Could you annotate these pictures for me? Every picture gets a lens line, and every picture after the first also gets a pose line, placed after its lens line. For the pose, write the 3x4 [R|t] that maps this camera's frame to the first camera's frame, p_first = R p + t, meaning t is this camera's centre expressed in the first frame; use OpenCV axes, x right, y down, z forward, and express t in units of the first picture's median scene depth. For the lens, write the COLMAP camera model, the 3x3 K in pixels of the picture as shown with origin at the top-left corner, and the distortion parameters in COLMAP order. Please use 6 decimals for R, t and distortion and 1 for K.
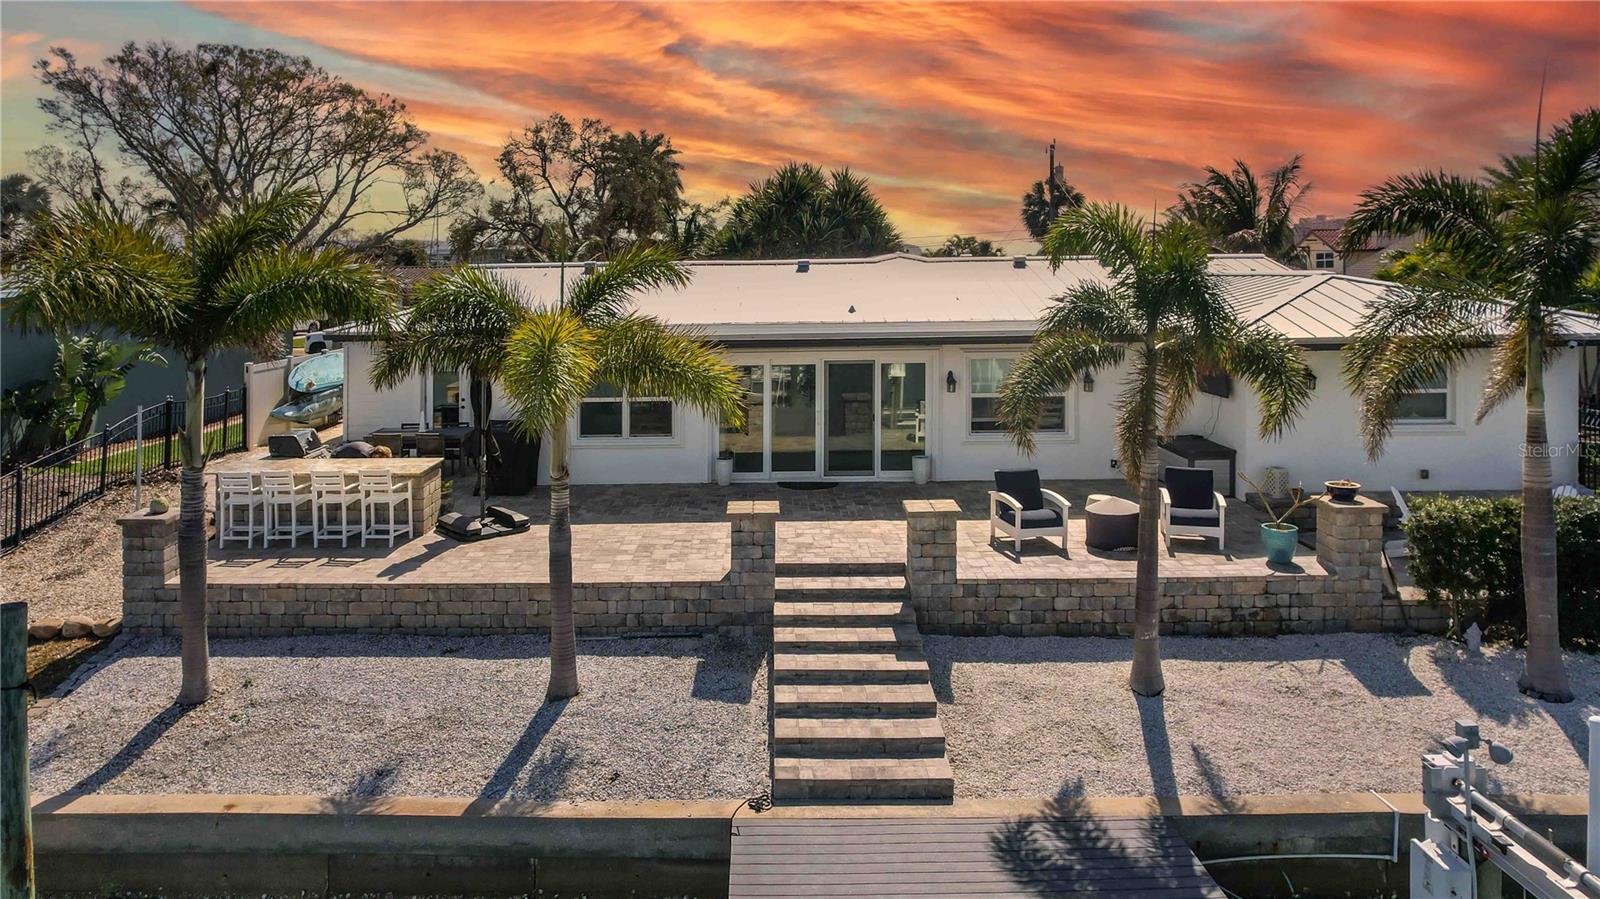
lens RADIAL K [[1059.3, 0, 751.6], [0, 1059.3, 270.1], [0, 0, 1]] dist [-0.025996, 0.002549]
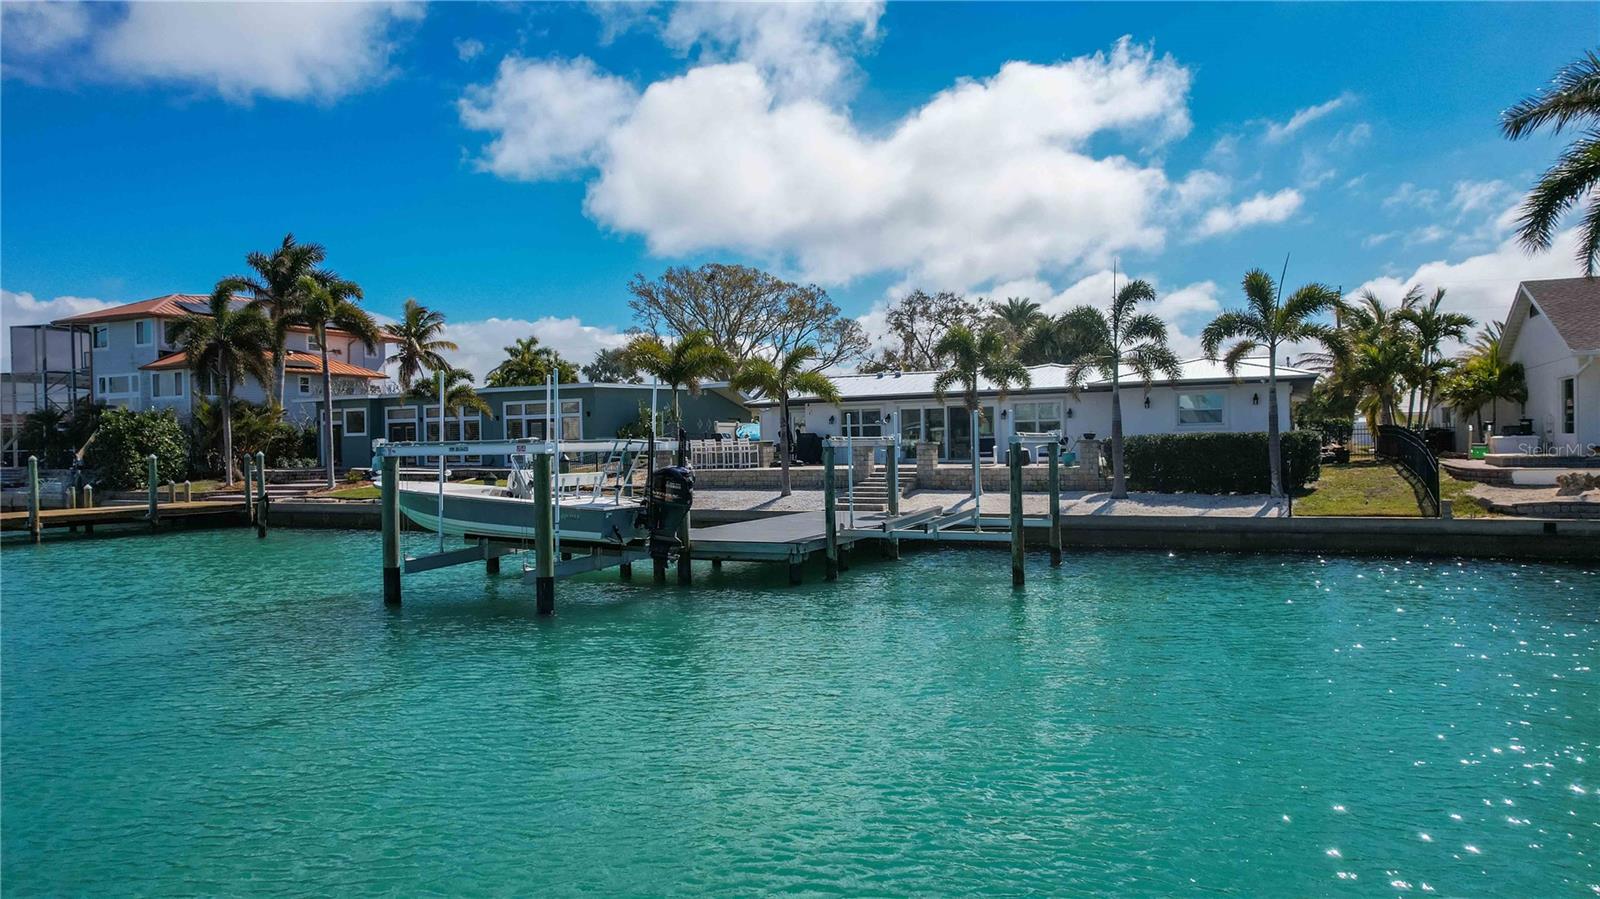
lens RADIAL K [[1027.6, 0, 804.8], [0, 1027.6, 448.1], [0, 0, 1]] dist [-0.076295, 0.081929]
pose [[0.912120, -0.001327, -0.409922, 0.932133], [0.006887, 0.999903, 0.012087, 0.206791], [0.409866, -0.013848, 0.912041, -1.425831]]
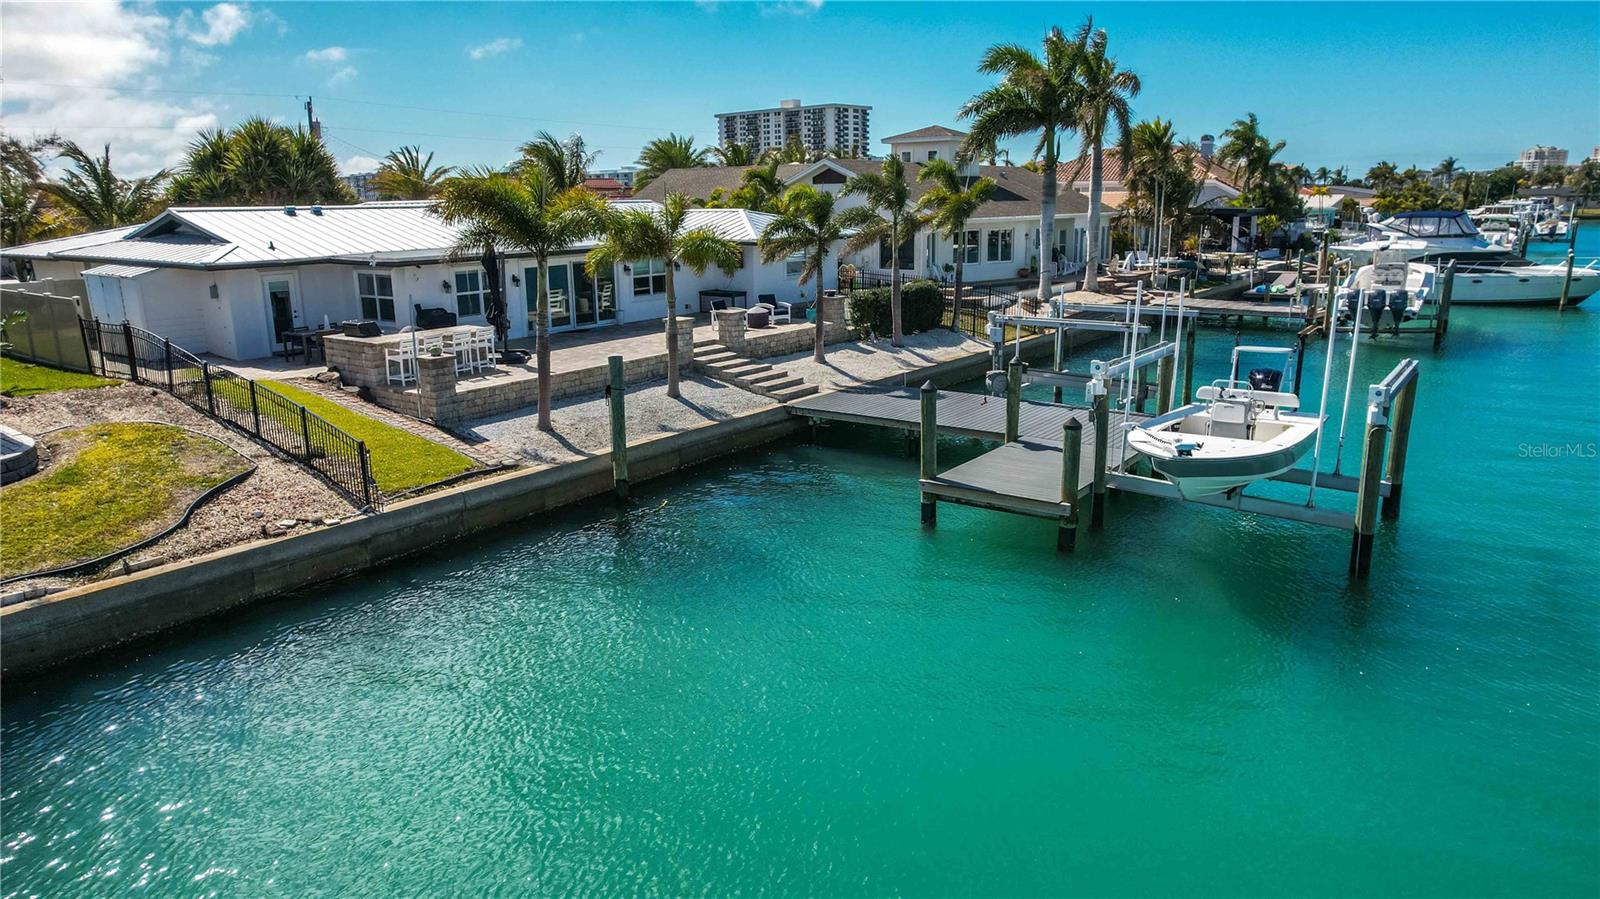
lens RADIAL K [[1027.6, 0, 804.8], [0, 1027.6, 448.1], [0, 0, 1]] dist [-0.076295, 0.081929]
pose [[0.574348, -0.187374, 0.796879, -1.615315], [0.000510, 0.973534, 0.228544, 0.000108], [-0.818611, -0.130857, 0.559242, -0.446005]]
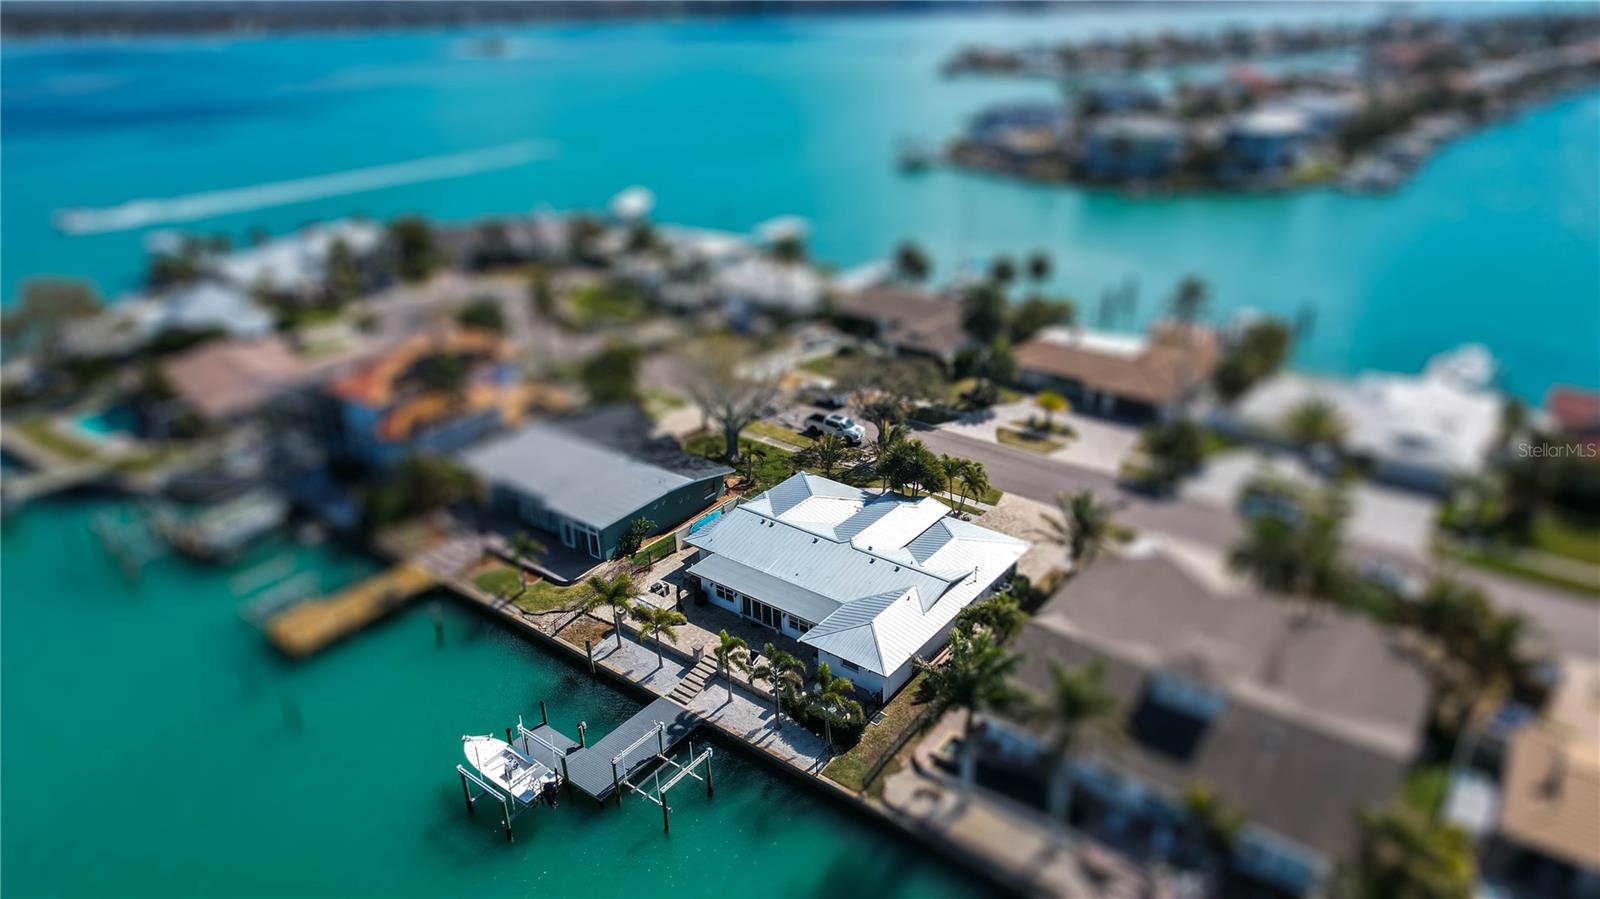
lens RADIAL K [[1027.6, 0, 804.8], [0, 1027.6, 448.1], [0, 0, 1]] dist [-0.076295, 0.081929]
pose [[0.808380, 0.241242, -0.536957, 3.099200], [0.006942, 0.908198, 0.418483, -2.972956], [0.588620, -0.342020, 0.732495, -2.251683]]
